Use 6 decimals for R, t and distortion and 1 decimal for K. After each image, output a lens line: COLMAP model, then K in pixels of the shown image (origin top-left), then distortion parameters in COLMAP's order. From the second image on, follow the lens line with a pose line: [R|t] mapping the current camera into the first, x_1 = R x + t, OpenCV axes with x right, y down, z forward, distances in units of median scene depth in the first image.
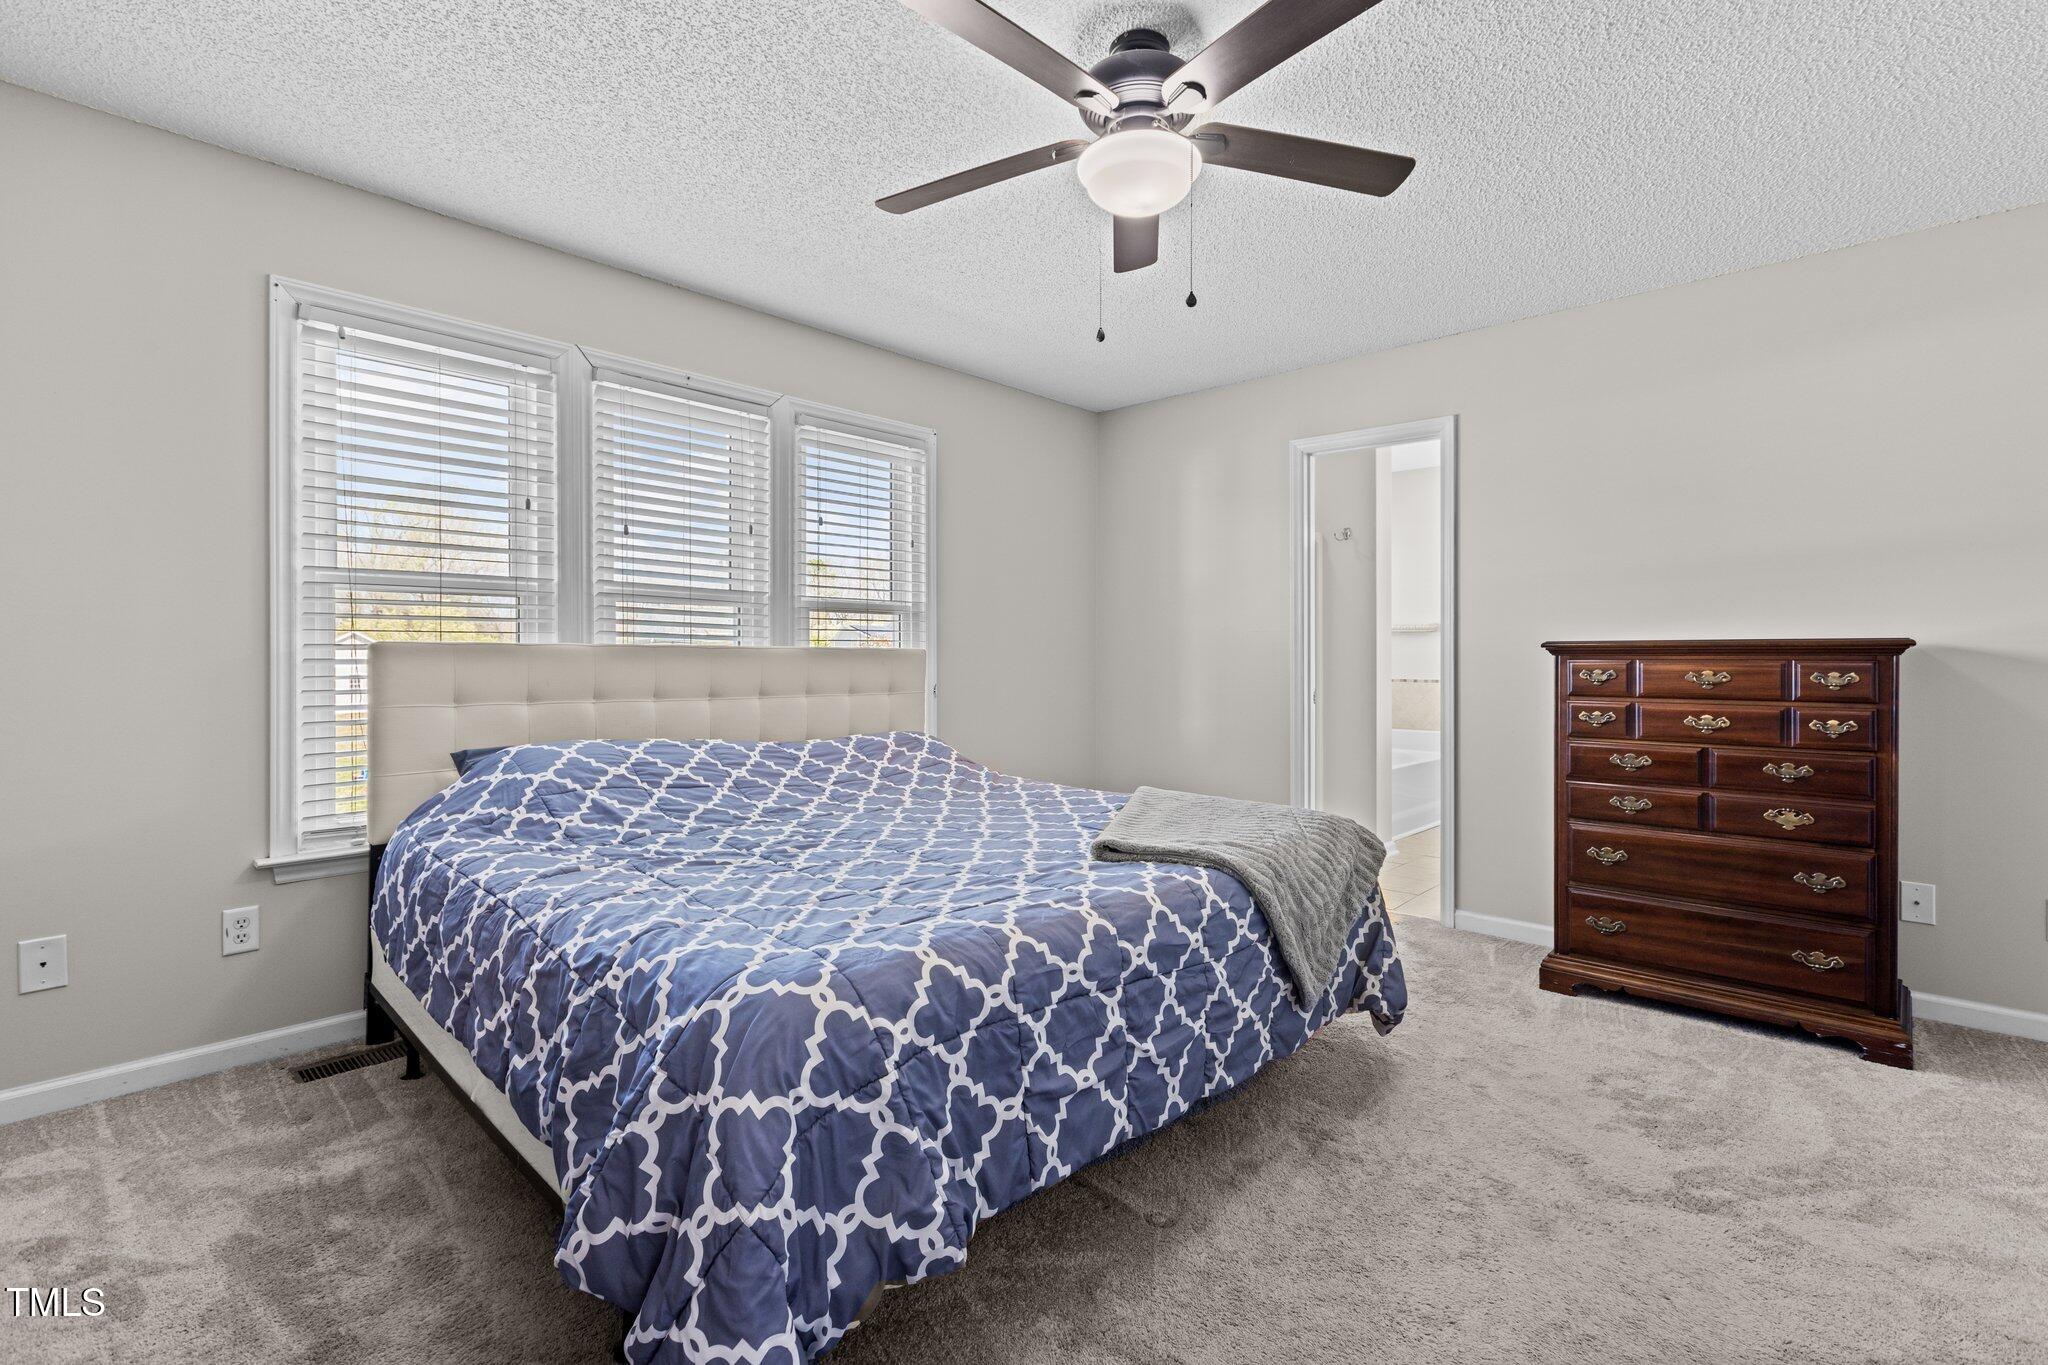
lens RADIAL K [[938.1, 0, 1021.9], [0, 938.1, 669.0], [0, 0, 1]] dist [0.001401, 0.000035]
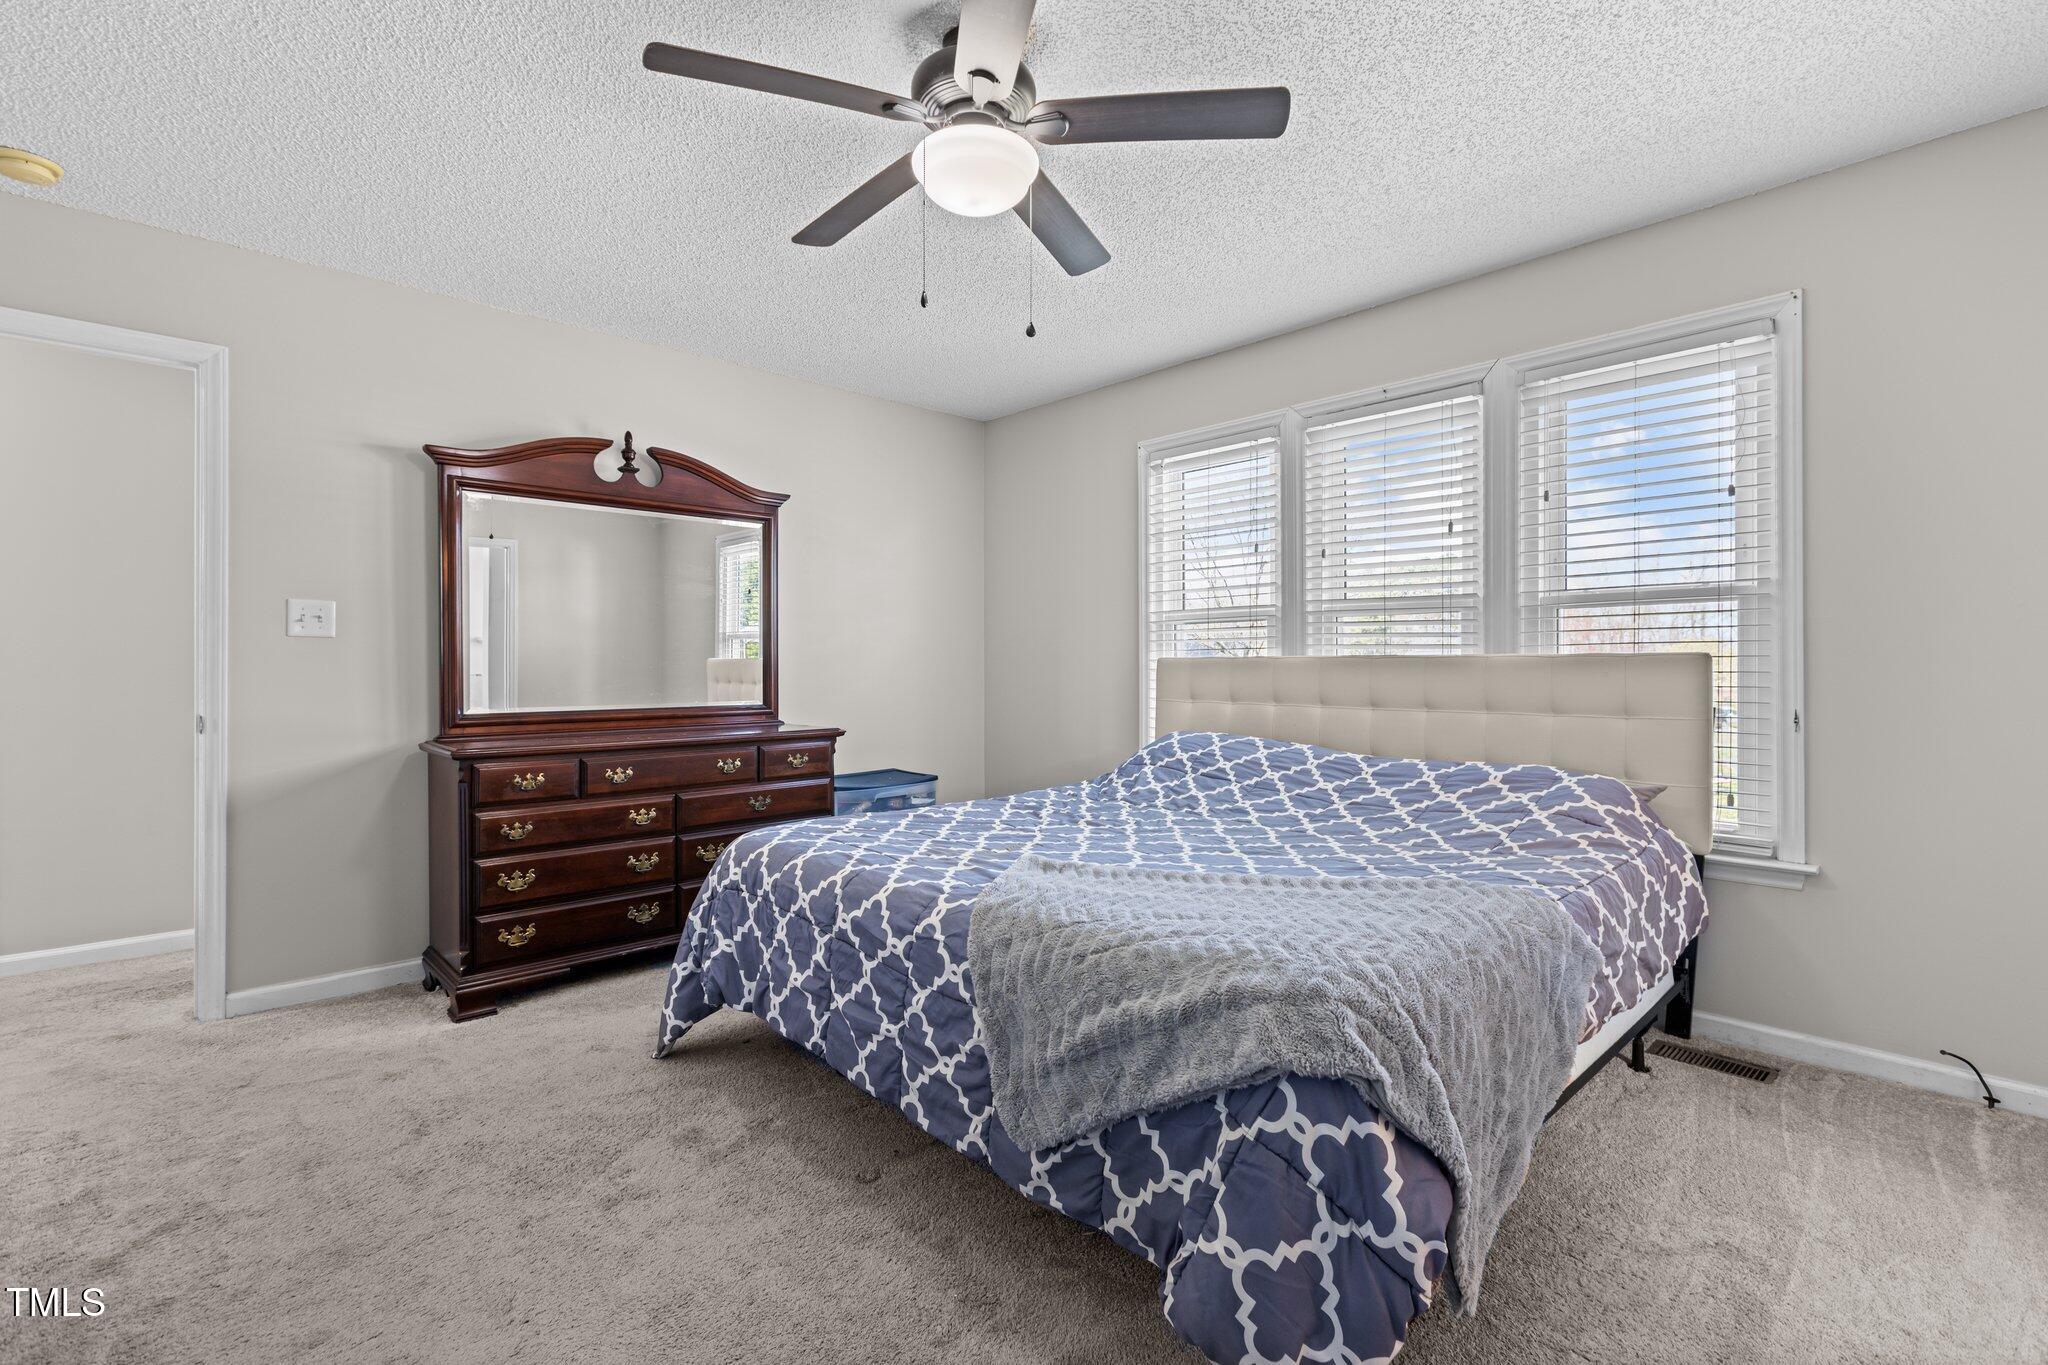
lens RADIAL K [[910.0, 0, 1024.0], [0, 910.0, 682.5], [0, 0, 1]] dist [-0.001974, -0.000322]
pose [[-0.047336, 0.013539, -0.998787, 0.791012], [-0.010632, 0.999845, 0.014057, -0.006841], [0.998822, 0.011284, -0.047185, 0.809291]]
